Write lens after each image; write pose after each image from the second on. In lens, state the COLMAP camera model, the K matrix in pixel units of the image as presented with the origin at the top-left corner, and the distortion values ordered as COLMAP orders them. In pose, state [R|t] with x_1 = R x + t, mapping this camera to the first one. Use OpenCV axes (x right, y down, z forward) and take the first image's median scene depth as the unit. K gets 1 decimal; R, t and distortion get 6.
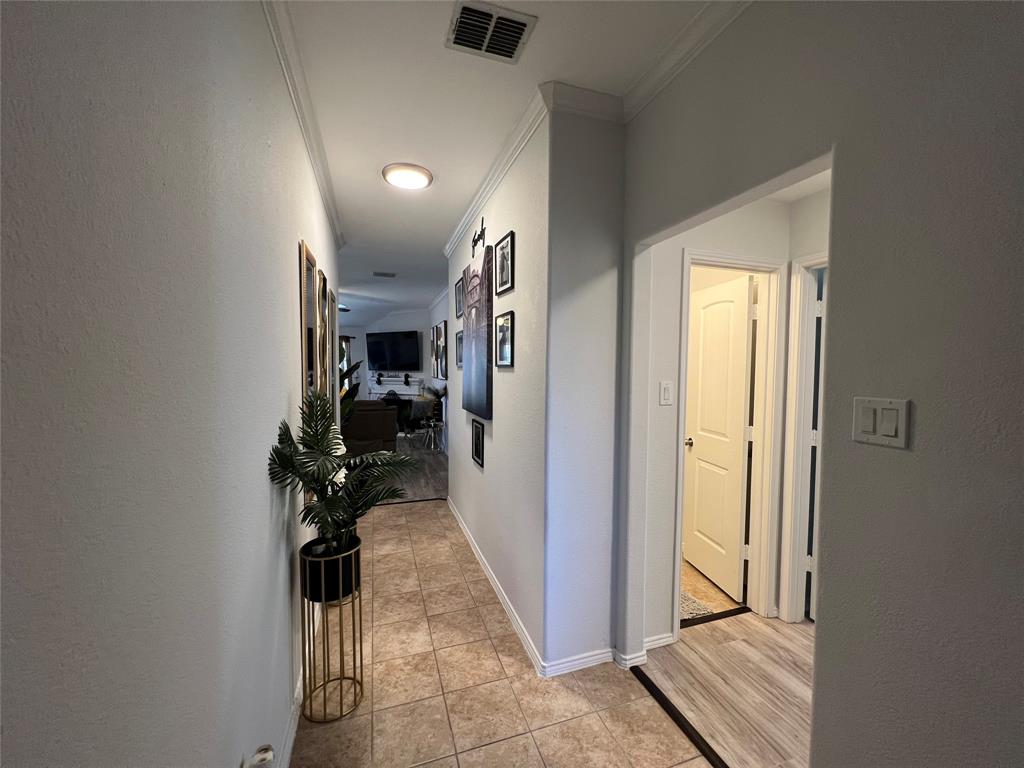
lens RADIAL K [[411.6, 0, 509.7], [0, 411.6, 384.2], [0, 0, 1]] dist [-0.000021, 0.000000]
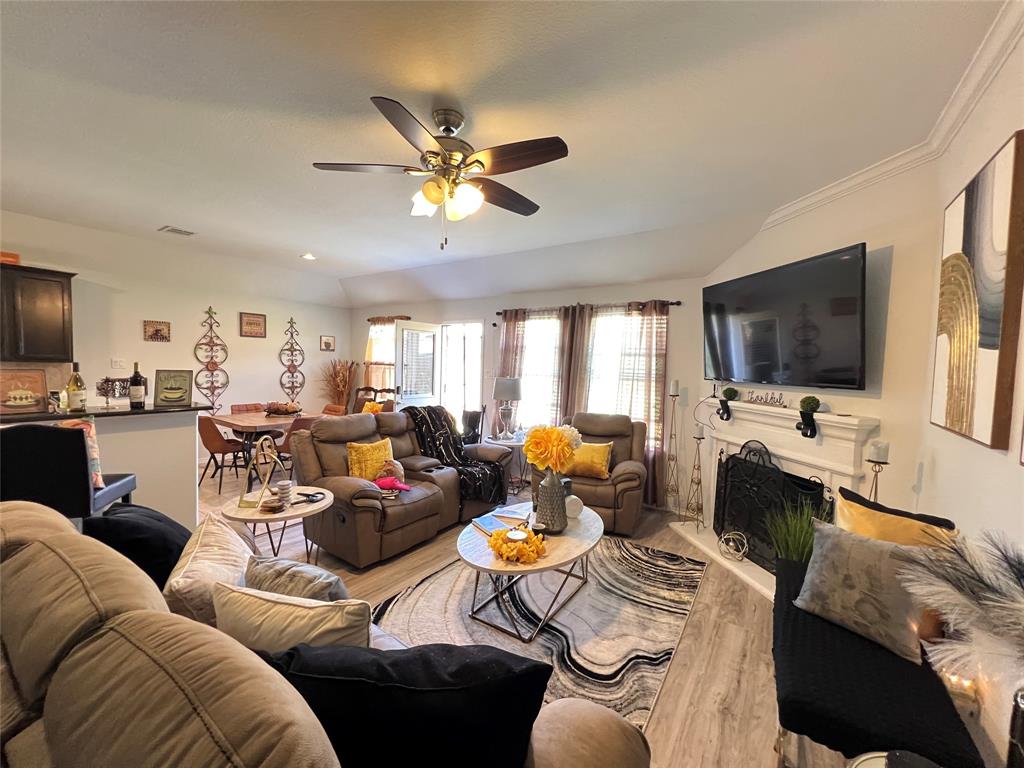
lens RADIAL K [[411.1, 0, 508.6], [0, 411.1, 380.5], [0, 0, 1]] dist [0.002509, -0.000065]
pose [[0.596055, 0.053166, -0.801182, -0.136546], [-0.074442, 0.997167, 0.010789, -0.023904], [0.799485, 0.053211, 0.598324, 0.624091]]
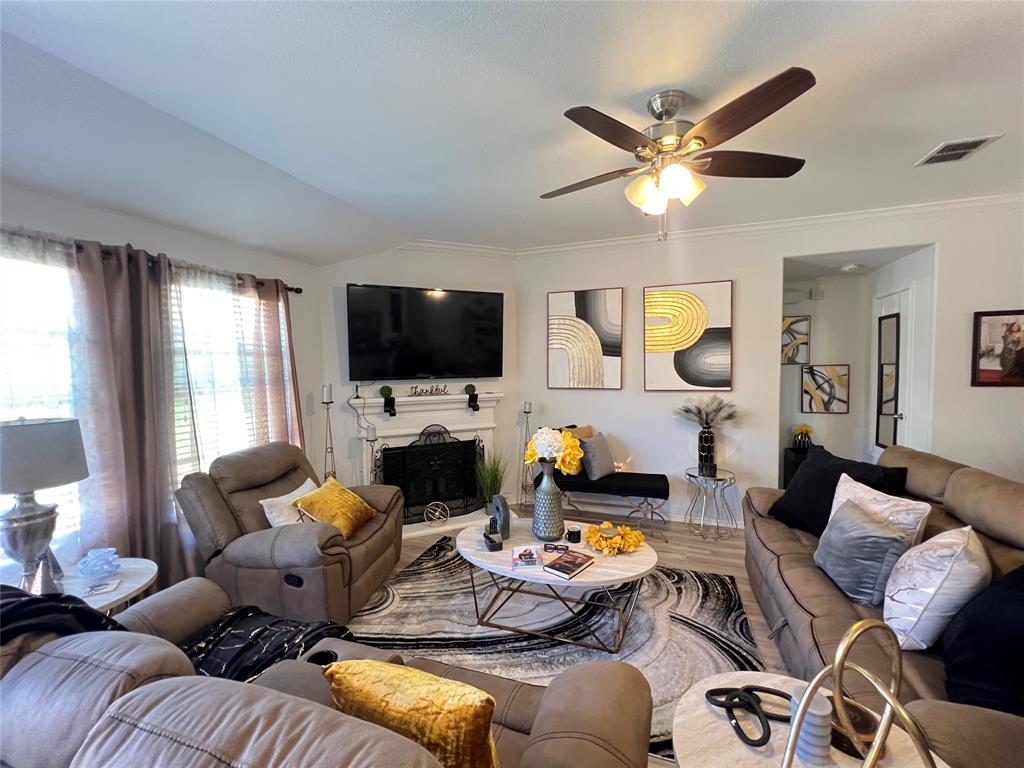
lens RADIAL K [[411.1, 0, 515.8], [0, 411.1, 384.7], [0, 0, 1]] dist [0.002509, -0.000065]
pose [[0.624014, -0.045134, 0.780108, -0.563141], [0.055858, 0.998353, 0.013080, -0.027986], [-0.779414, 0.035414, 0.625508, 0.662798]]
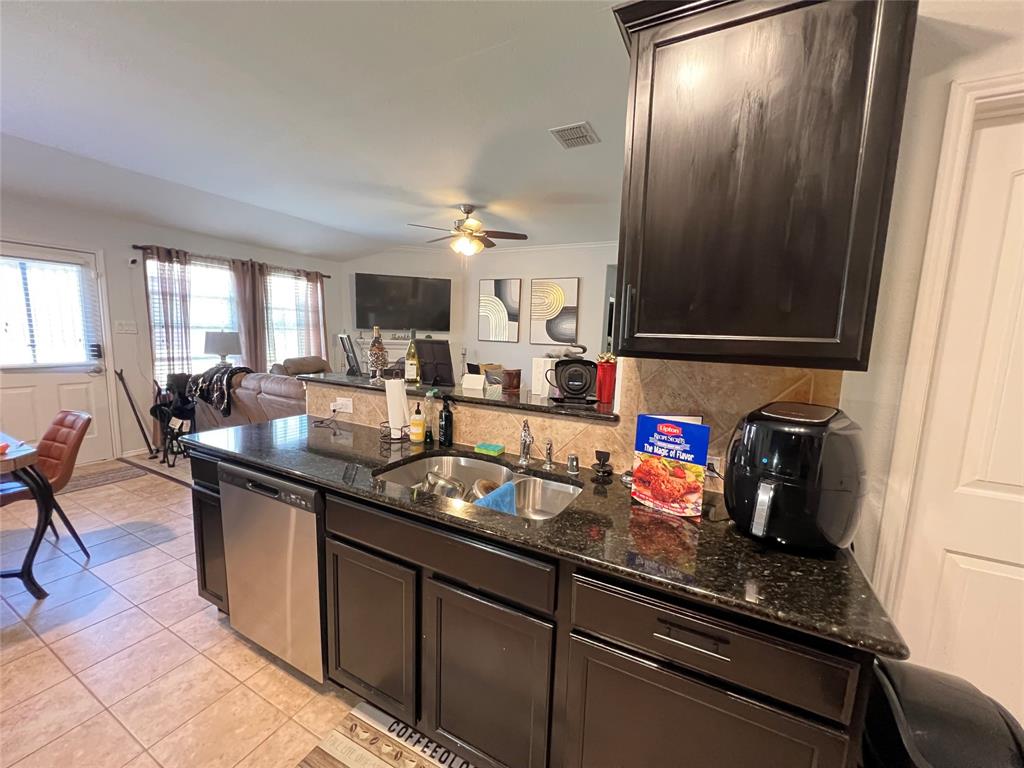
lens RADIAL K [[411.1, 0, 513.3], [0, 411.1, 384.2], [0, 0, 1]] dist [0.002509, -0.000065]
pose [[0.722557, -0.061961, 0.688529, -0.649617], [0.002209, 0.996177, 0.087327, -0.000865], [-0.691308, -0.061578, 0.719932, 0.337584]]
